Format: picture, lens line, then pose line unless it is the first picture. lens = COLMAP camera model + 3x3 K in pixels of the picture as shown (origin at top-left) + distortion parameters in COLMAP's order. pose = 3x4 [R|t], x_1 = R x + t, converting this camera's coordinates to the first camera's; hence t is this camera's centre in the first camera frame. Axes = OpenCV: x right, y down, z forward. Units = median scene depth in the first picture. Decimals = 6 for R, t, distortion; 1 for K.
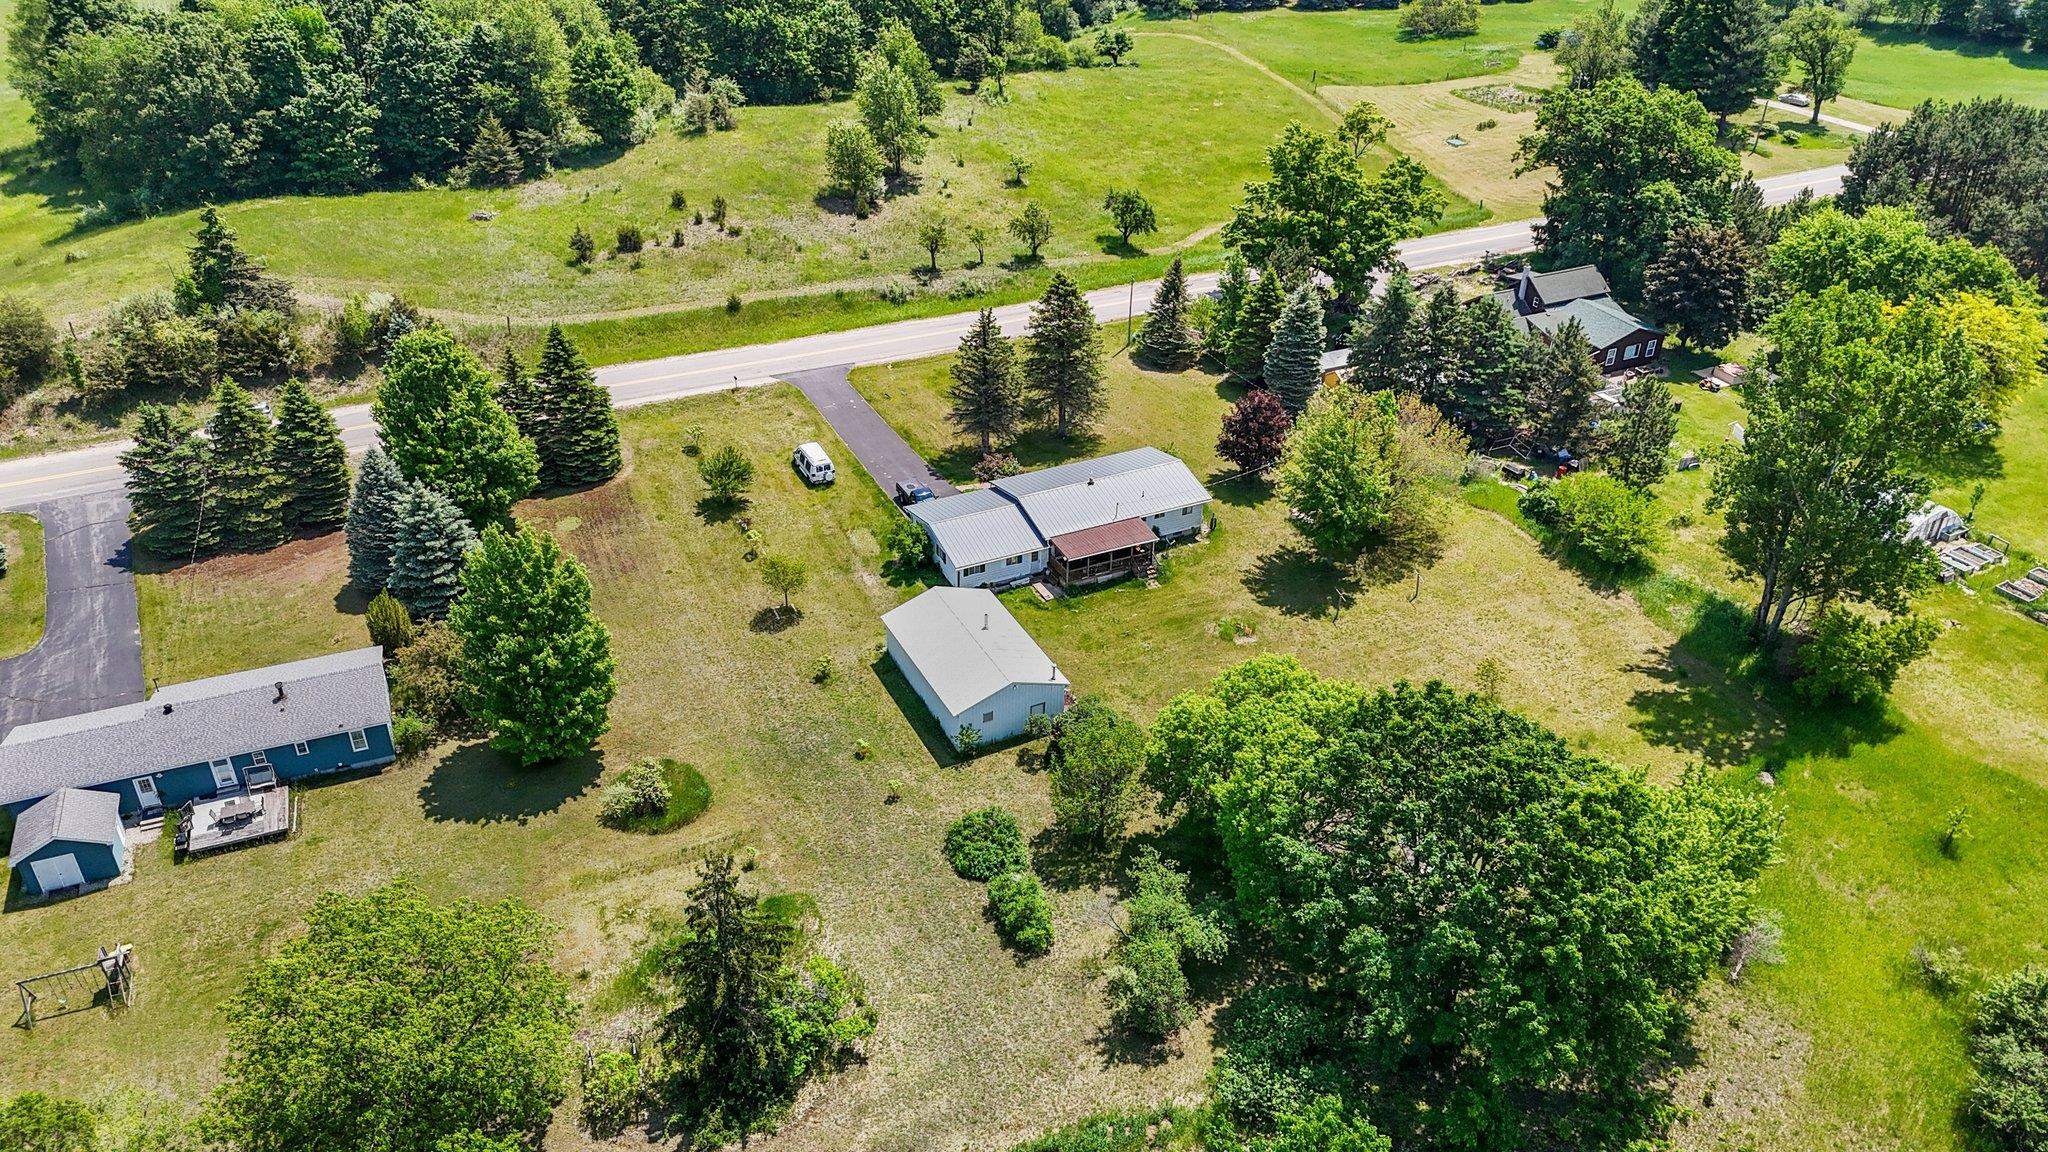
lens RADIAL K [[1521.7, 0, 1024.0], [0, 1521.7, 576.0], [0, 0, 1]] dist [0.049058, -0.010851]
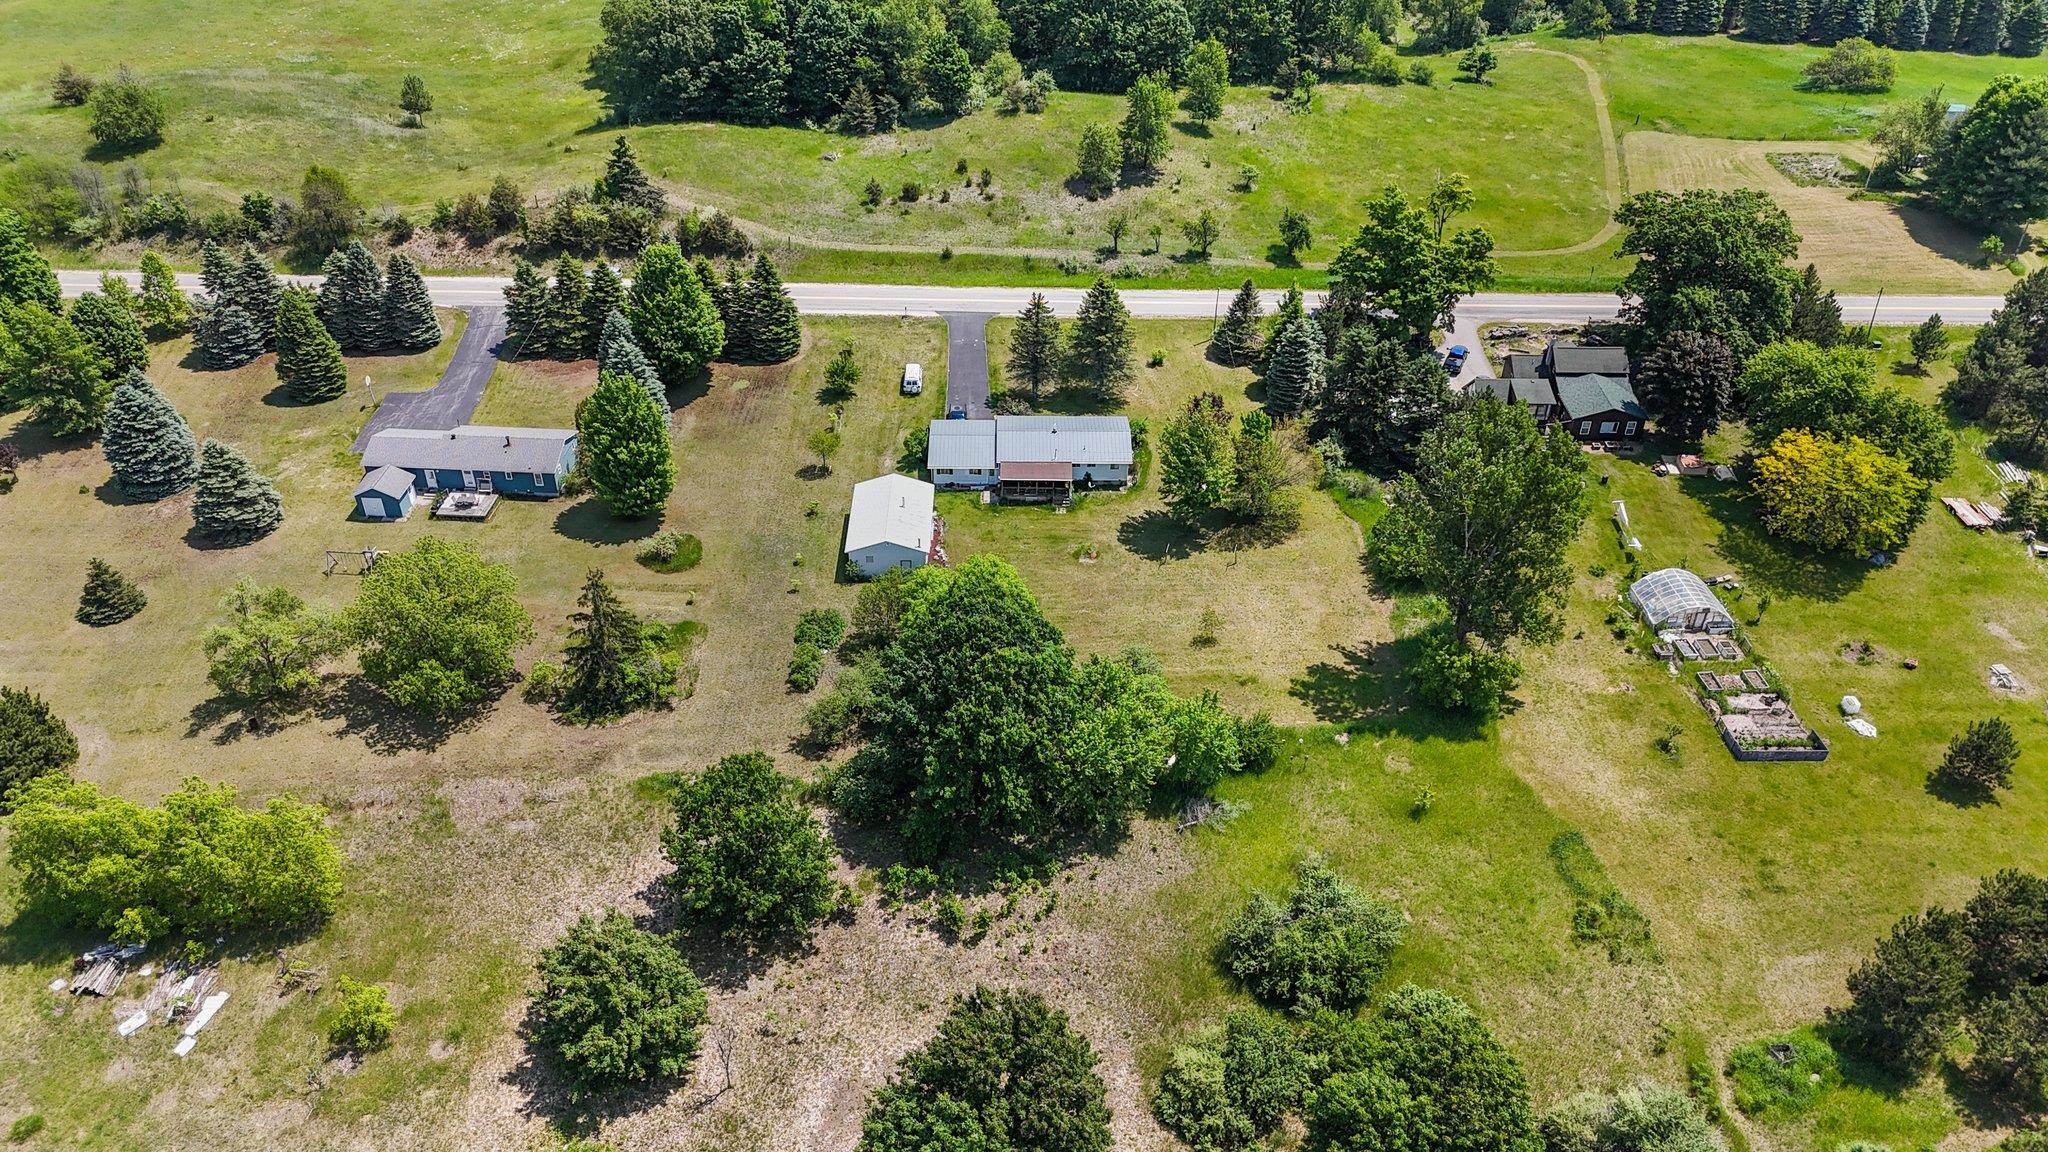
lens RADIAL K [[1512.1, 0, 1024.0], [0, 1512.1, 576.0], [0, 0, 1]] dist [0.098095, -0.110040]
pose [[0.900665, 0.249452, -0.355775, 0.489919], [-0.227263, 0.968307, 0.103600, -0.063087], [0.370342, -0.012455, 0.928812, -0.276447]]
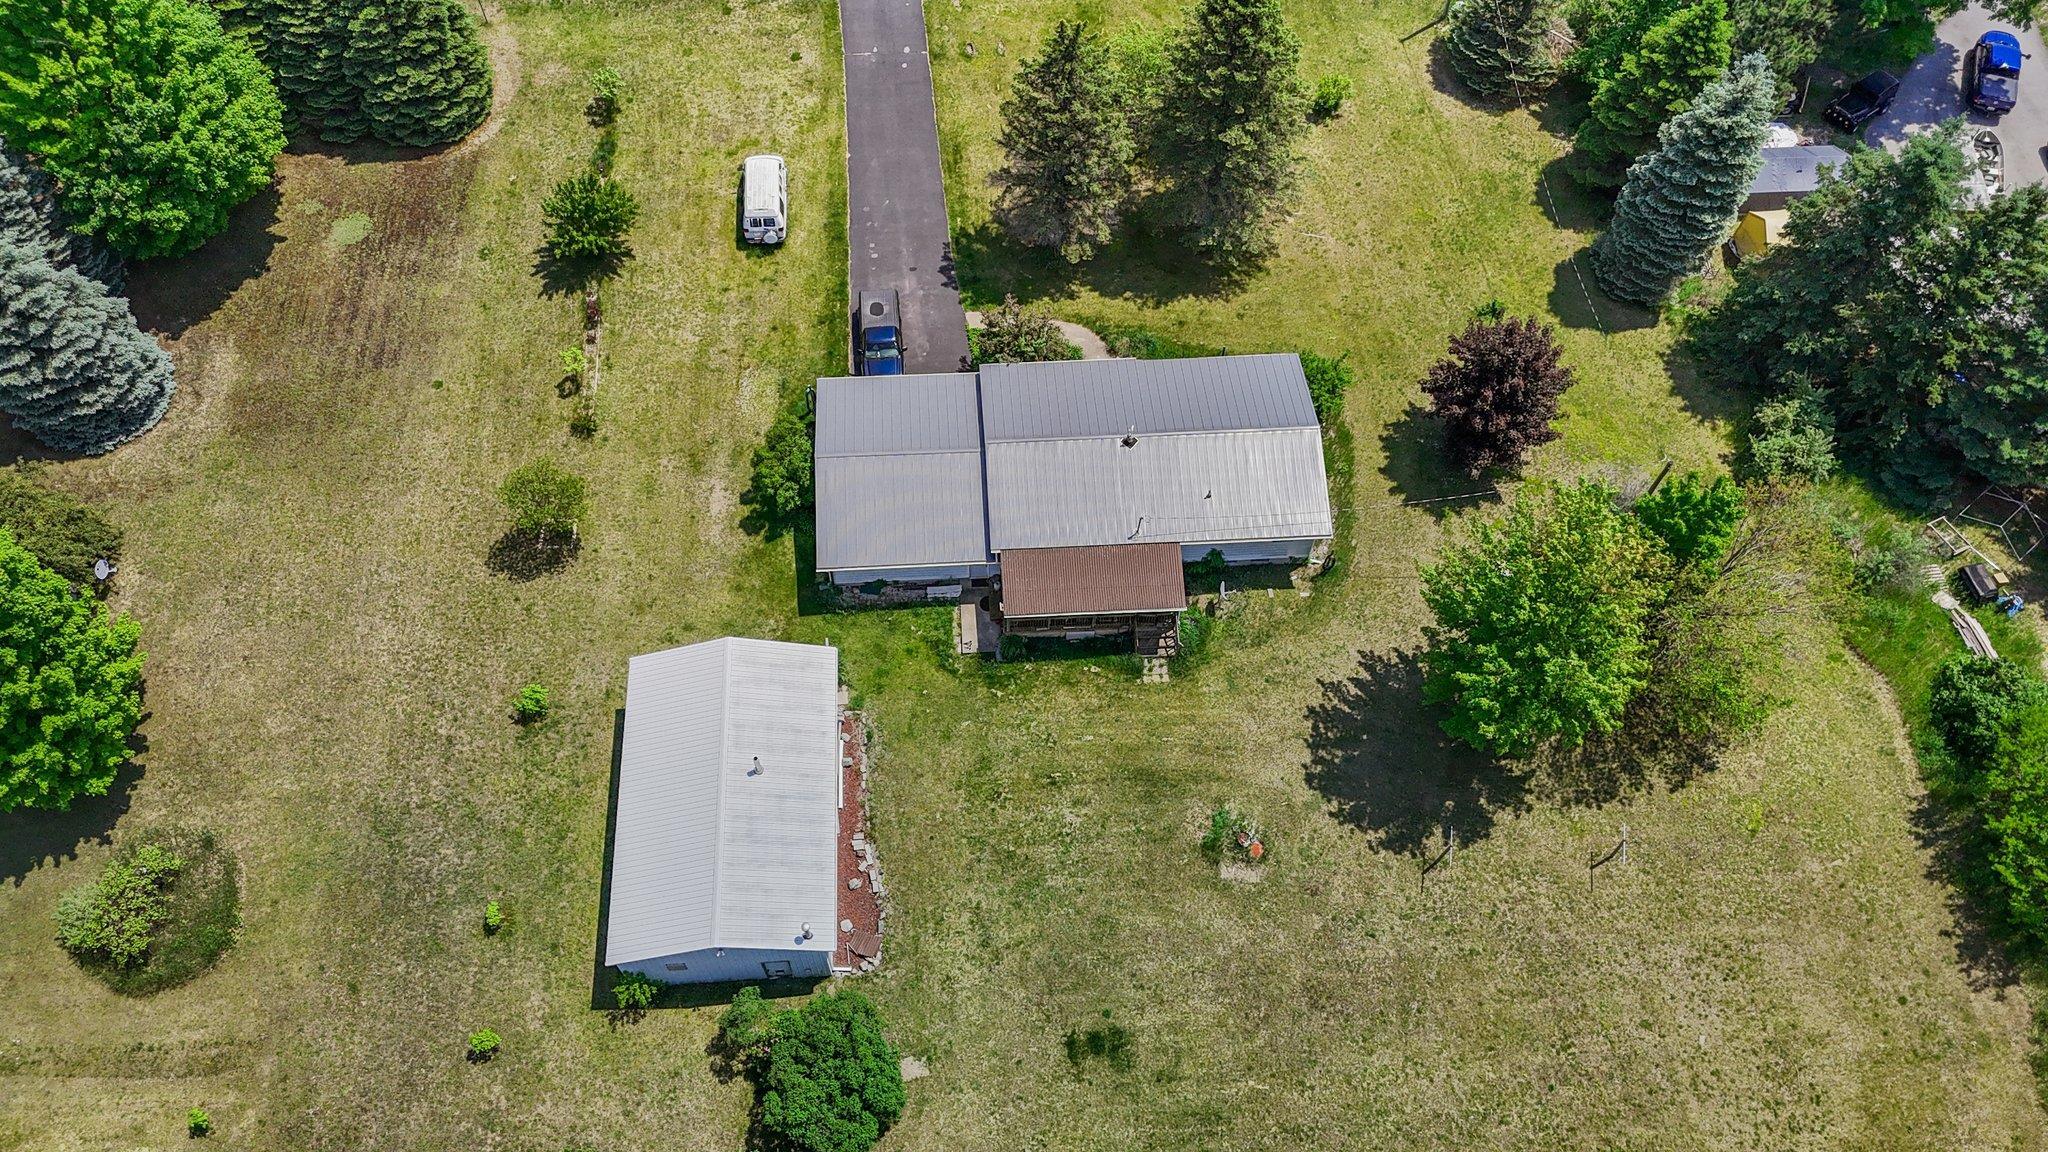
lens RADIAL K [[1485.9, 0, 1024.0], [0, 1485.9, 576.0], [0, 0, 1]] dist [0.041749, -0.031716]
pose [[0.923763, 0.333729, -0.187845, 0.113138], [-0.207692, 0.848680, 0.486422, -0.245413], [0.321753, -0.410325, 0.853293, 0.449698]]
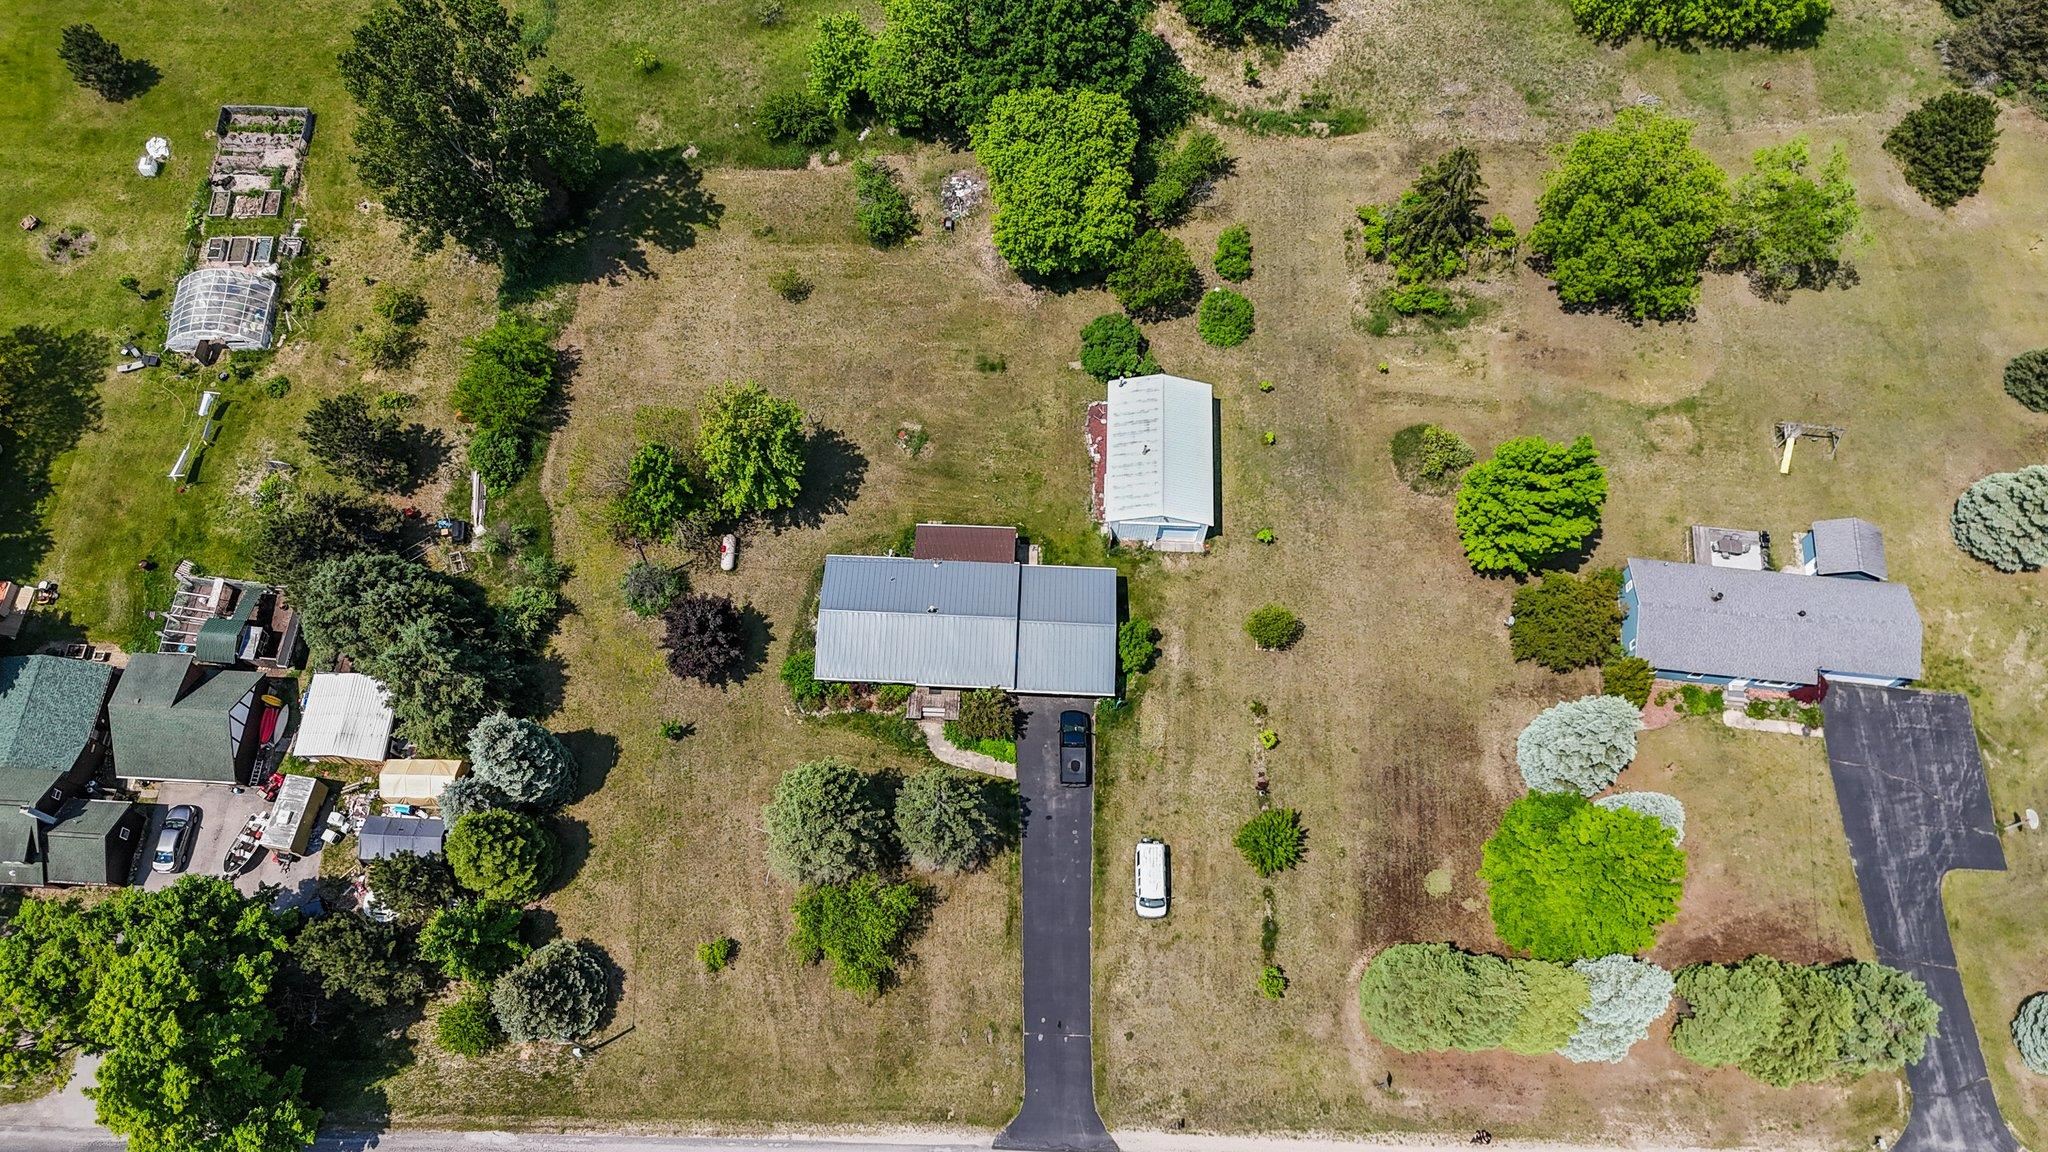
lens RADIAL K [[1512.1, 0, 1024.0], [0, 1512.1, 576.0], [0, 0, 1]] dist [0.098095, -0.110040]
pose [[-0.879424, -0.444925, 0.169279, -0.139796], [0.227389, -0.080209, 0.970495, -0.859218], [-0.418220, 0.891969, 0.171708, 0.709338]]
